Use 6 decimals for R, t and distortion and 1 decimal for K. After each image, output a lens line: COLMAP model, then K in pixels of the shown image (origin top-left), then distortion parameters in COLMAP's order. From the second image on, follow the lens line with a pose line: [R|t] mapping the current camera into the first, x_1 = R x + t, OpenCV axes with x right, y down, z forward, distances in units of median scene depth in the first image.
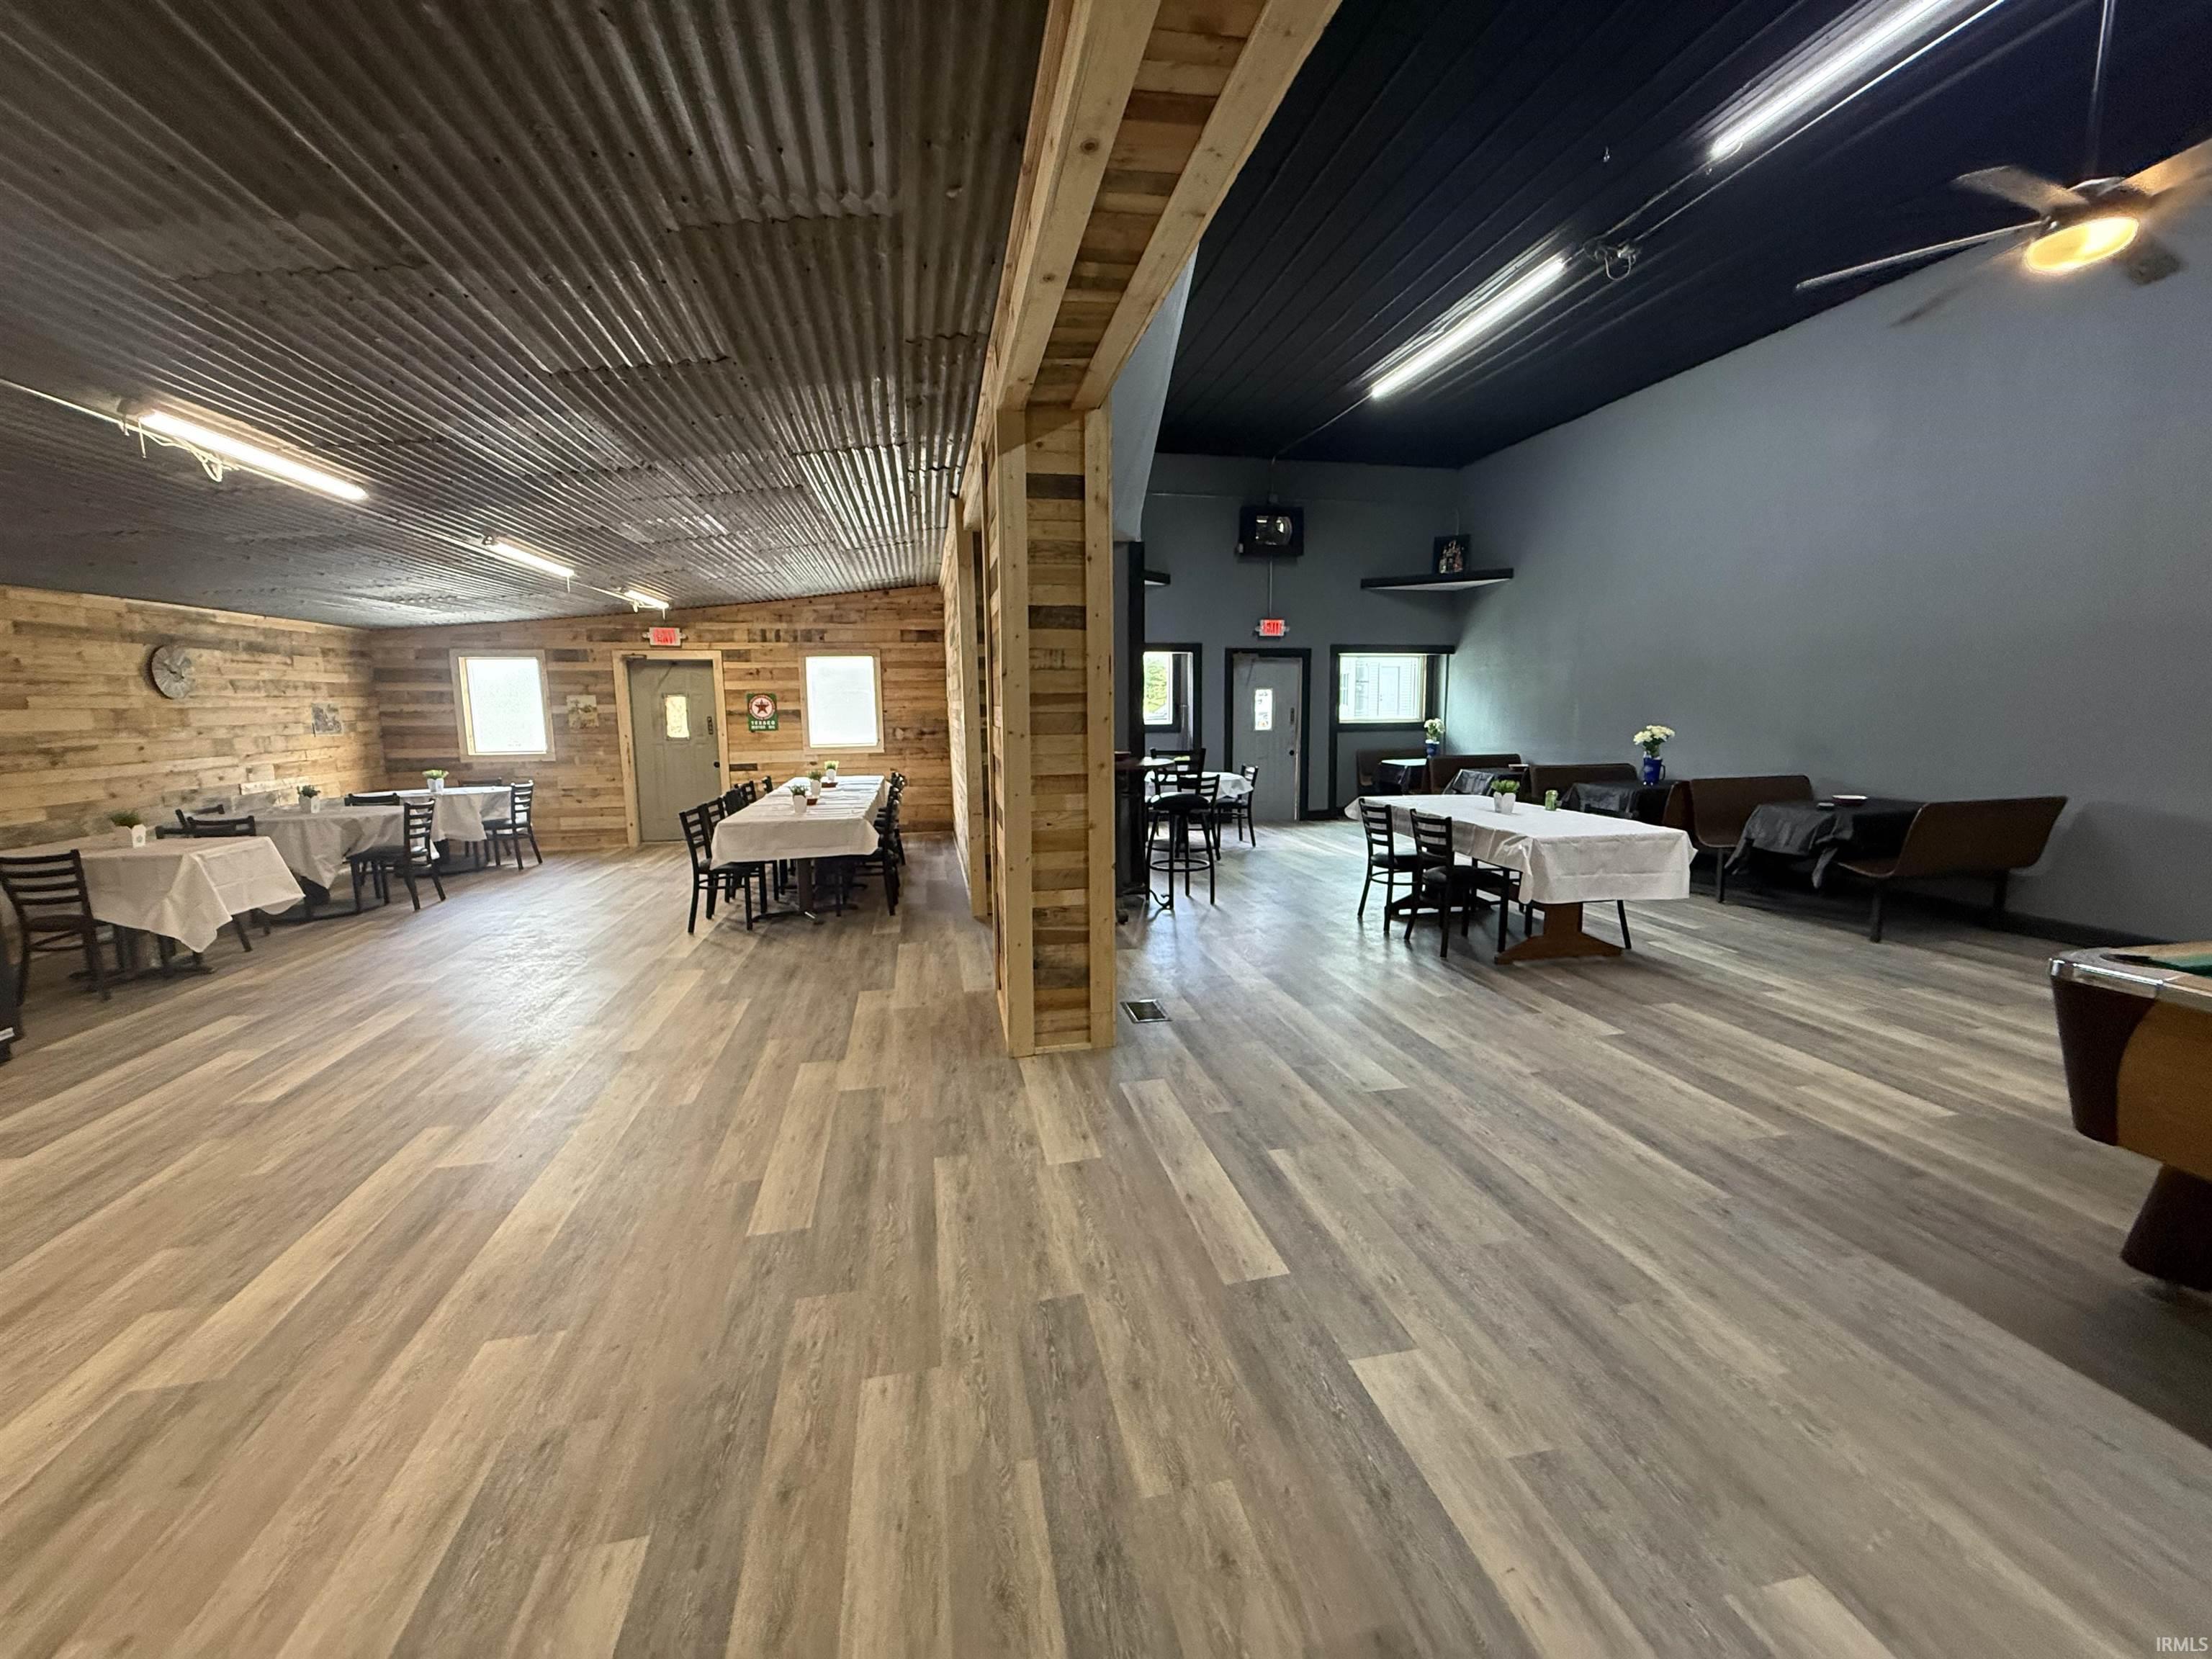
lens RADIAL K [[876.3, 0, 1092.2], [0, 876.3, 820.8], [0, 0, 1]] dist [0.002841, -0.000531]
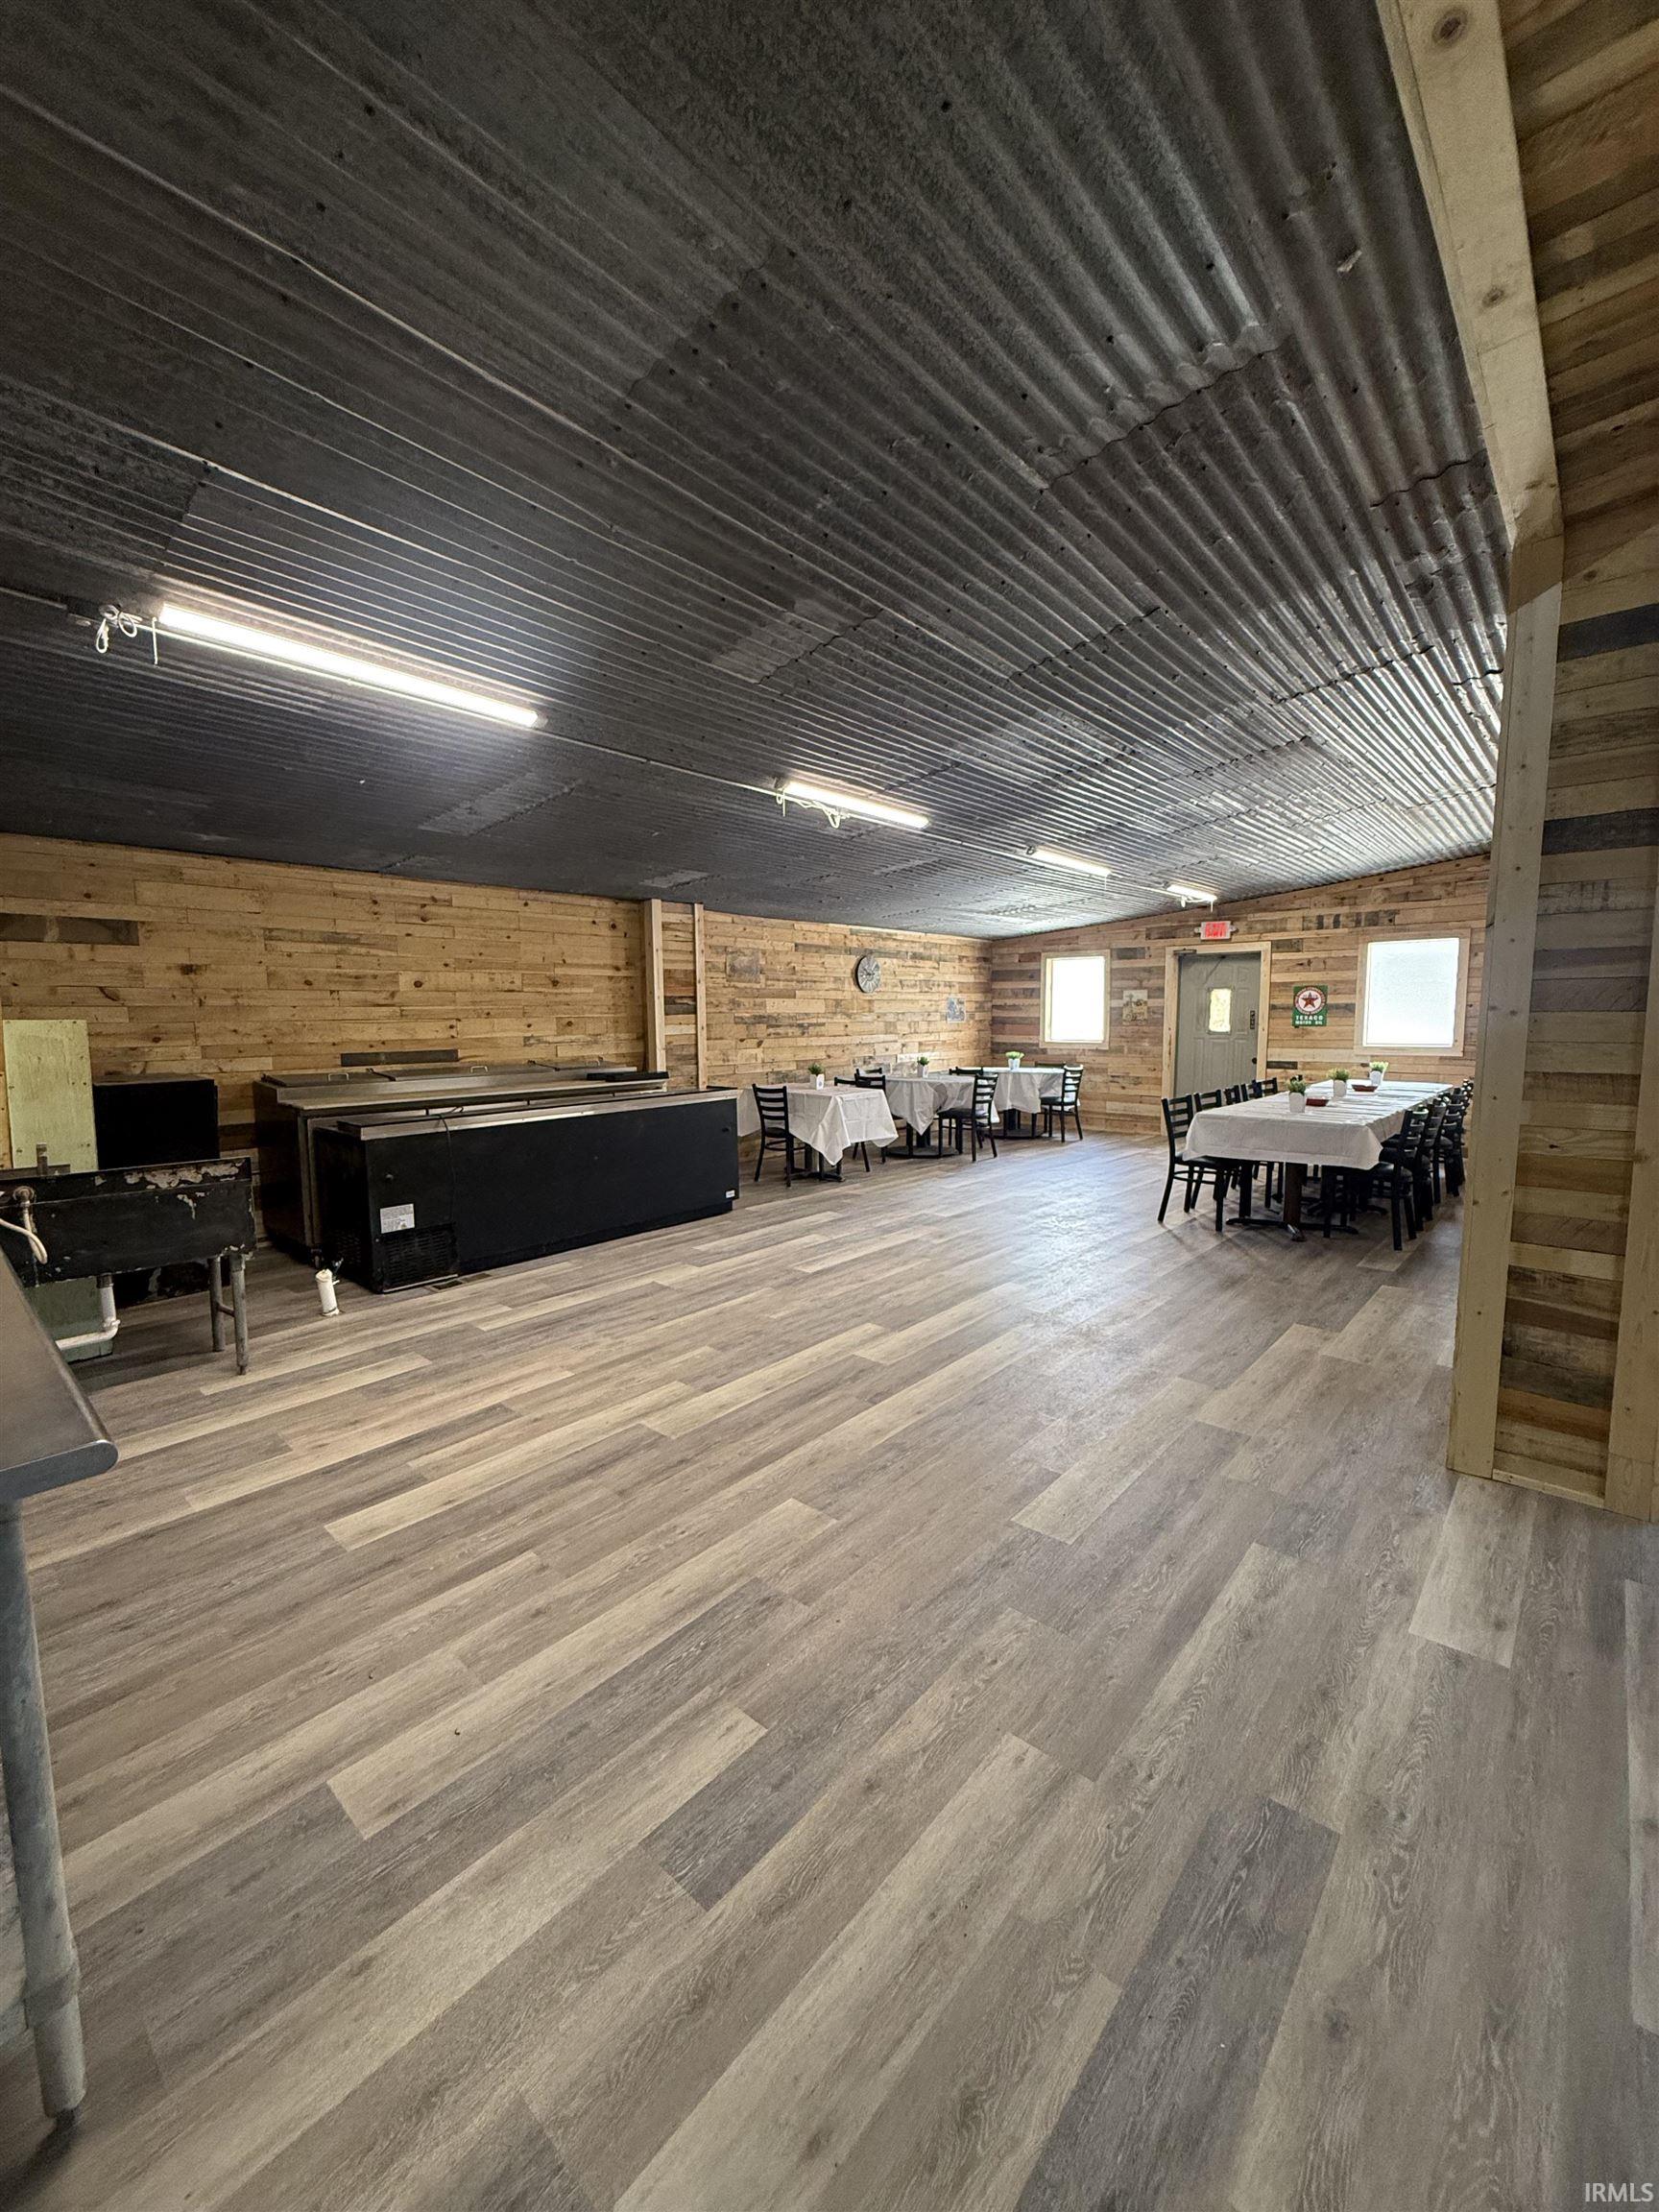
lens RADIAL K [[876.3, 0, 843.9], [0, 876.3, 1097.4], [0, 0, 1]] dist [0.002841, -0.000531]
pose [[0.612399, 0.082984, -0.786182, 0.084018], [-0.108118, 0.993923, 0.020693, 0.006880], [0.783121, 0.072328, 0.617649, 0.096168]]
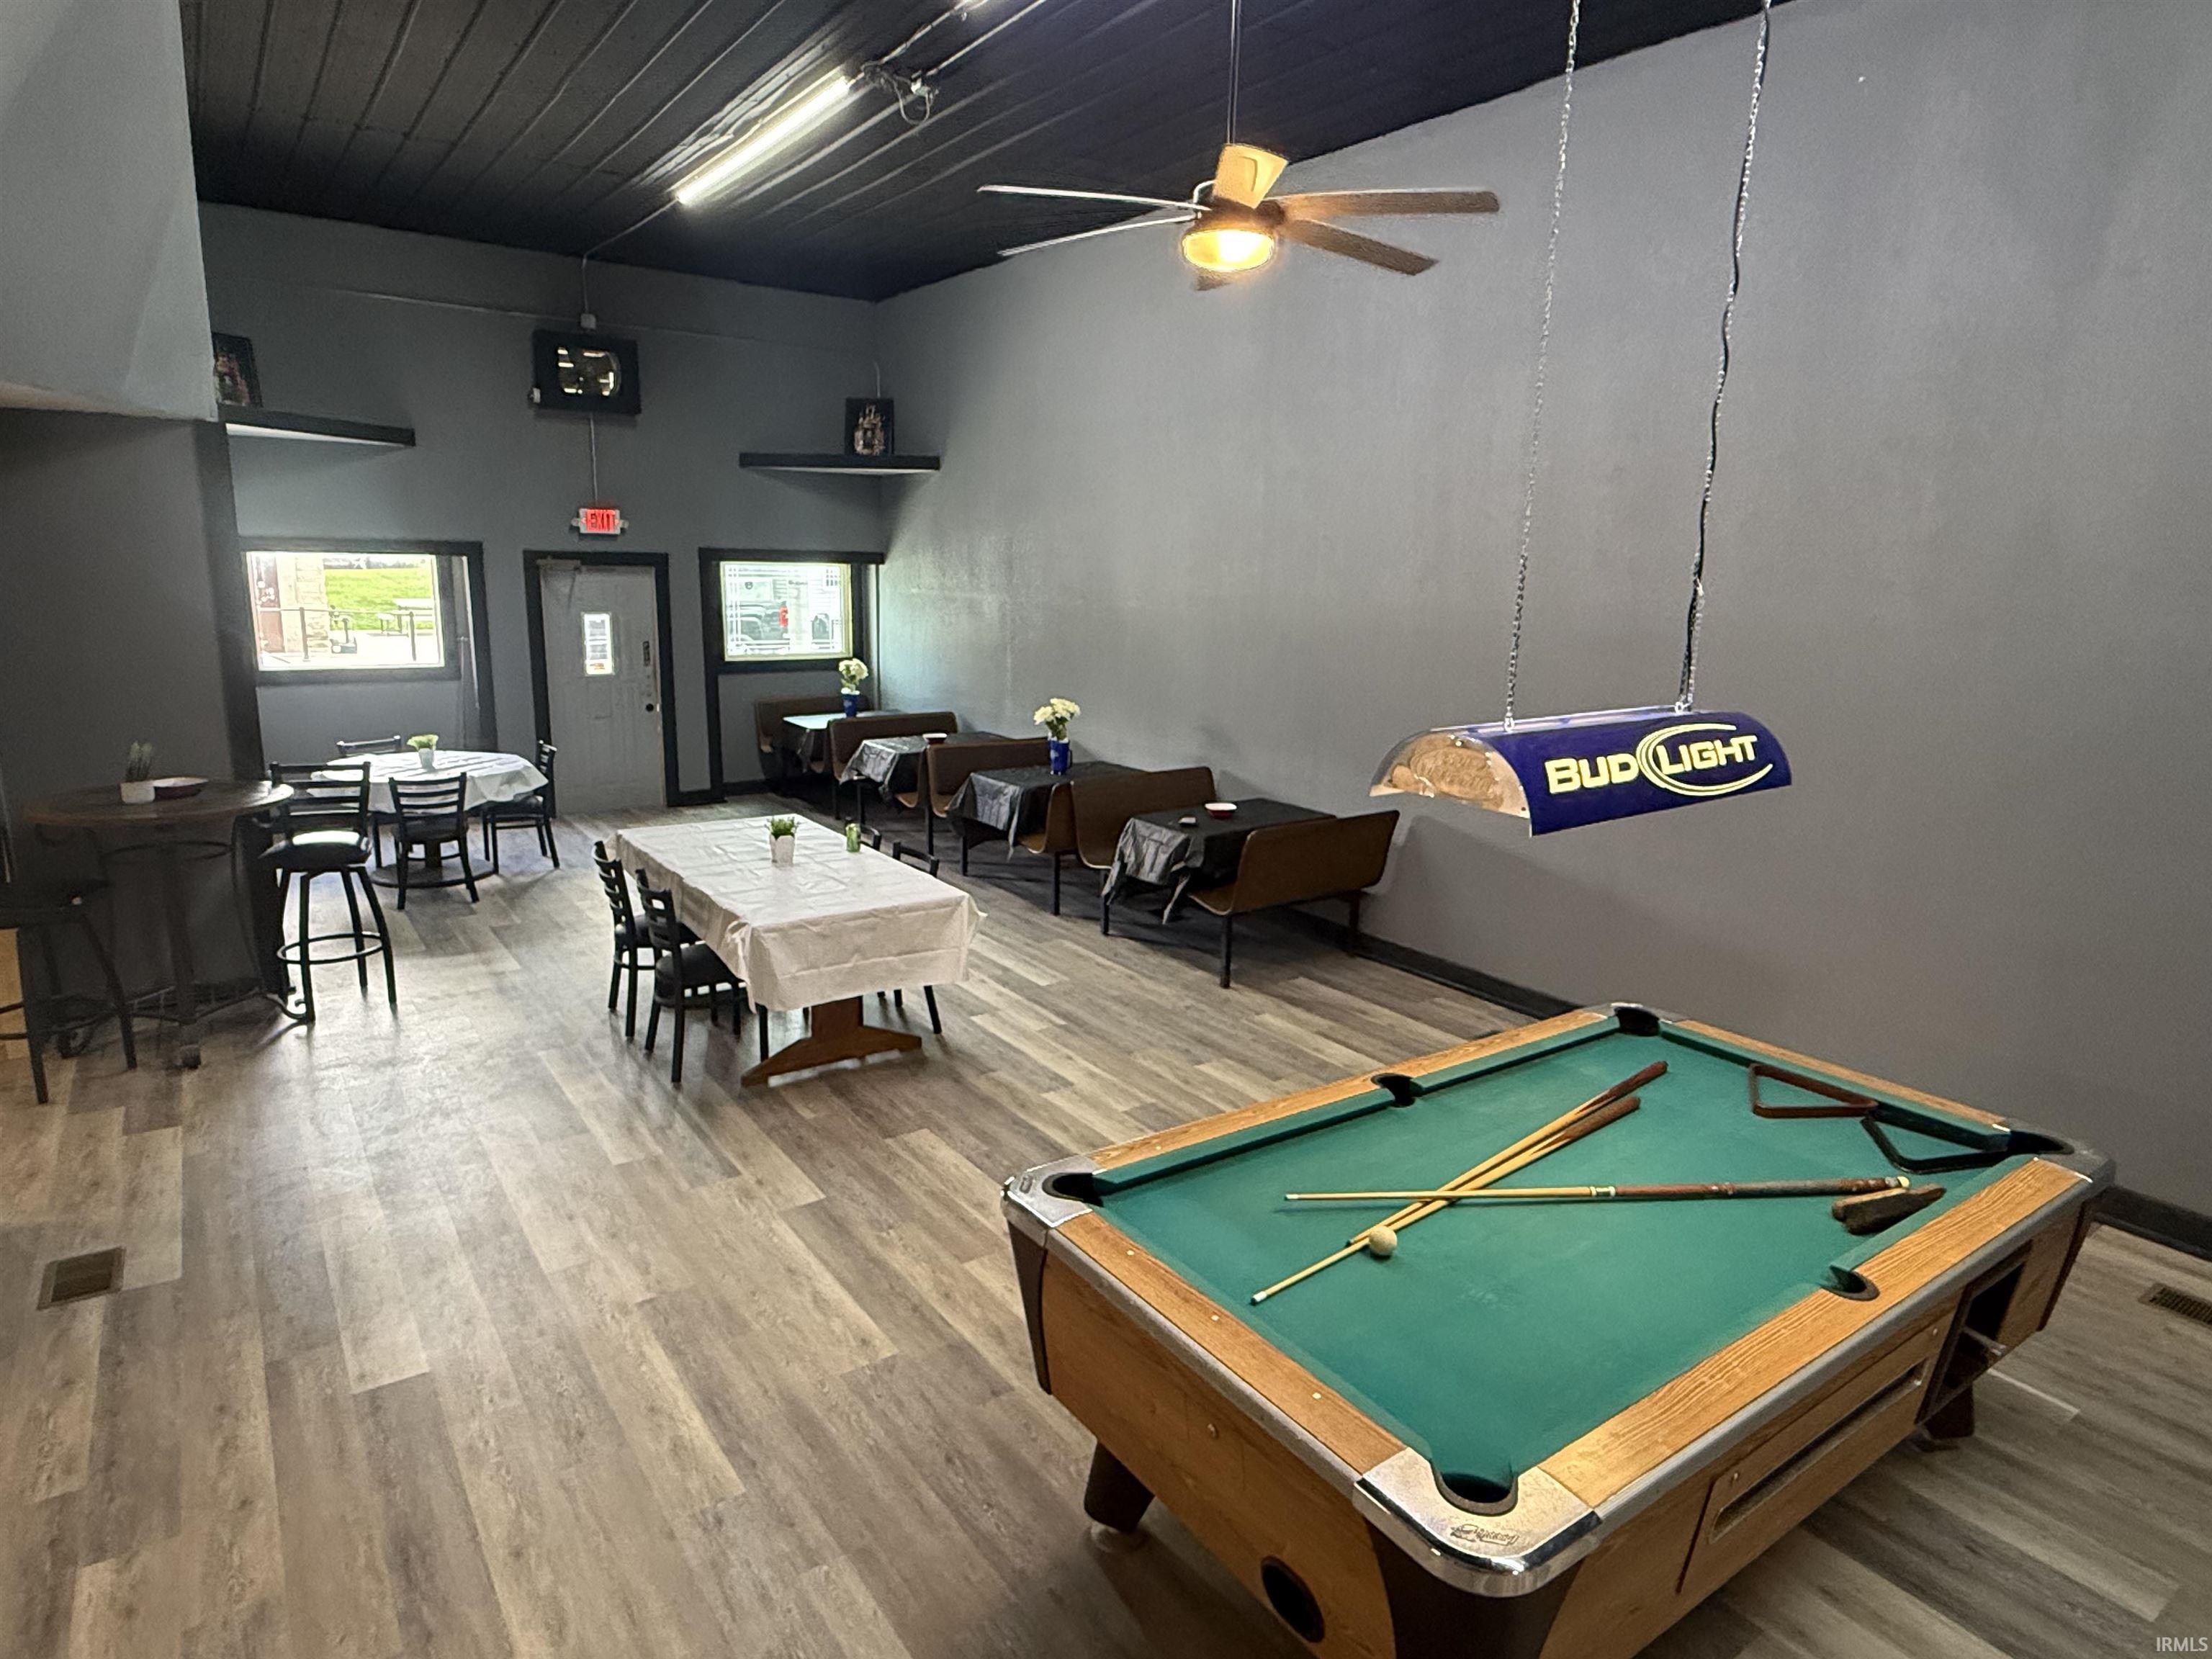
lens RADIAL K [[1285.2, 0, 1091.3], [0, 1285.2, 796.5], [0, 0, 1]] dist [0.007481, -0.003246]
pose [[0.917290, -0.047608, 0.395364, 0.256079], [0.025524, 0.997815, 0.060933, -0.107442], [-0.397401, -0.045802, 0.916501, -0.060957]]
